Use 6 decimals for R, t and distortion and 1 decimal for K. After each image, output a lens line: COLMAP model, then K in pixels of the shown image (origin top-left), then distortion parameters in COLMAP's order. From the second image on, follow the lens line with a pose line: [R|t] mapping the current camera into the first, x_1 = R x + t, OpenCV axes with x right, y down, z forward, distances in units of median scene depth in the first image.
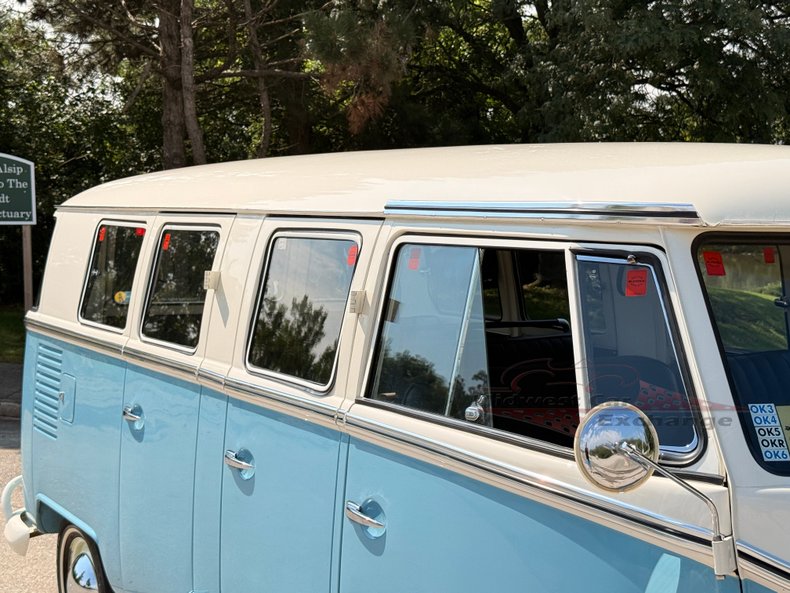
lens RADIAL K [[1201.1, 0, 394.4], [0, 1201.1, 296.3], [0, 0, 1]] dist [0.115532, -0.050404]
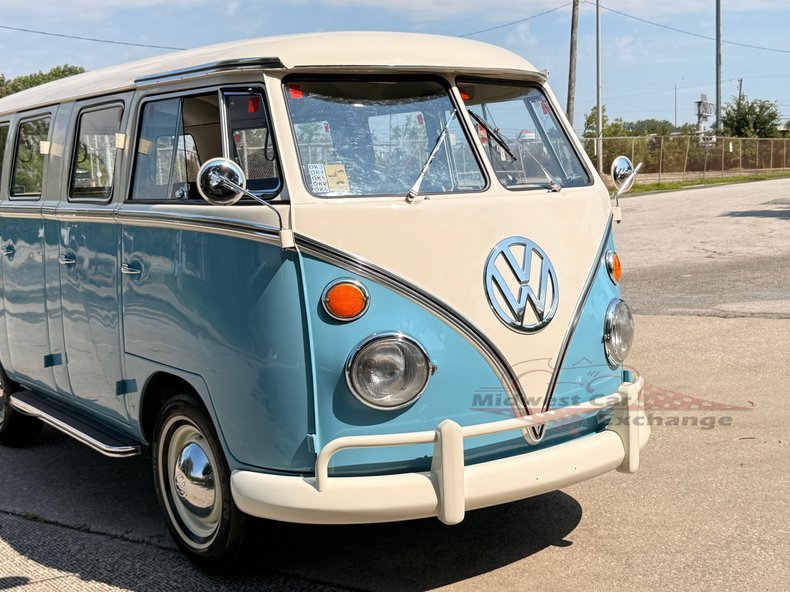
lens RADIAL K [[1024.0, 0, 390.8], [0, 1024.0, 306.1], [0, 0, 1]] dist [0.107220, -0.049630]
pose [[0.996033, -0.056479, 0.068767, 0.221174], [0.052493, 0.996909, 0.058457, 0.161958], [-0.071856, -0.054615, 0.995919, -0.417698]]
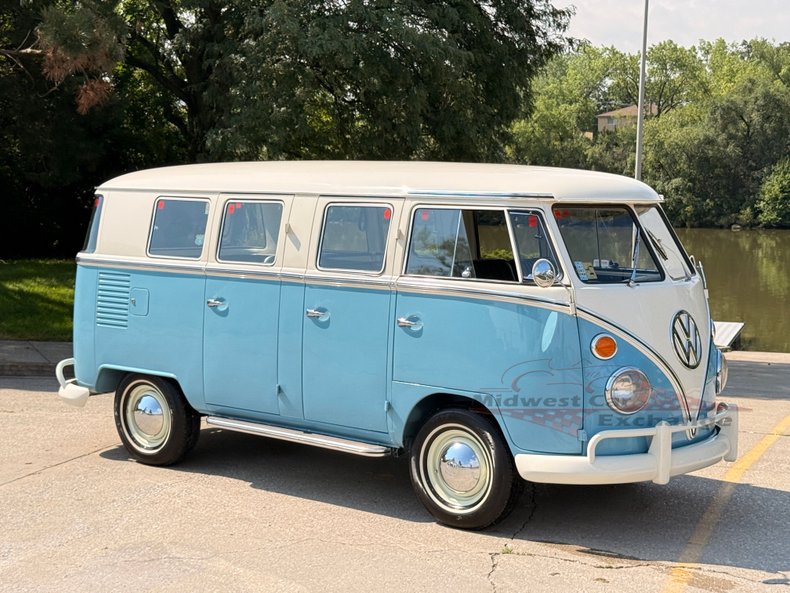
lens RADIAL K [[1318.6, 0, 395.2], [0, 1318.6, 297.9], [0, 0, 1]] dist [0.139613, -0.086577]
pose [[0.943812, -0.027541, 0.329334, -0.875552], [0.021125, 0.999511, 0.023047, 0.069390], [-0.329808, -0.014795, 0.943932, -1.403290]]
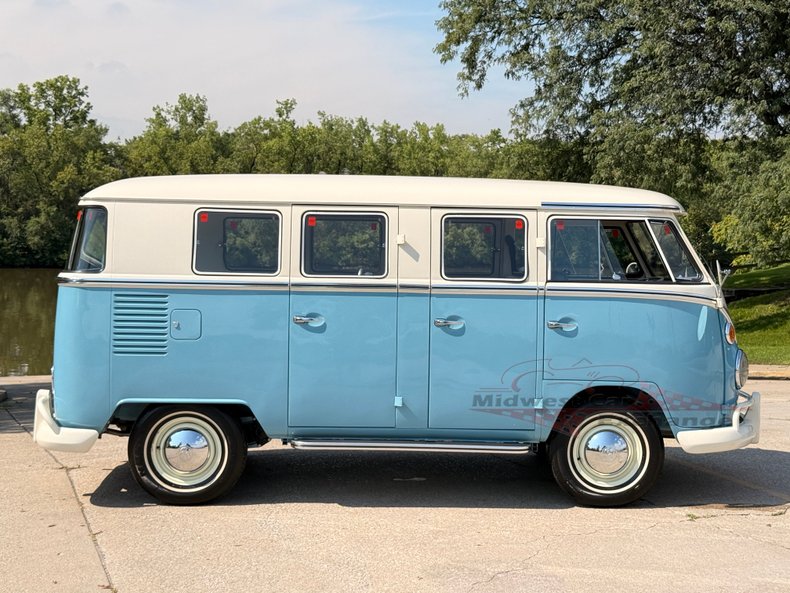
lens RADIAL K [[1157.3, 0, 399.0], [0, 1157.3, 299.0], [0, 0, 1]] dist [0.147053, -0.123653]
pose [[0.507084, -0.046596, 0.860636, -2.250420], [0.050942, 0.998412, 0.024041, 0.048558], [-0.860390, 0.031652, 0.508652, 0.030125]]
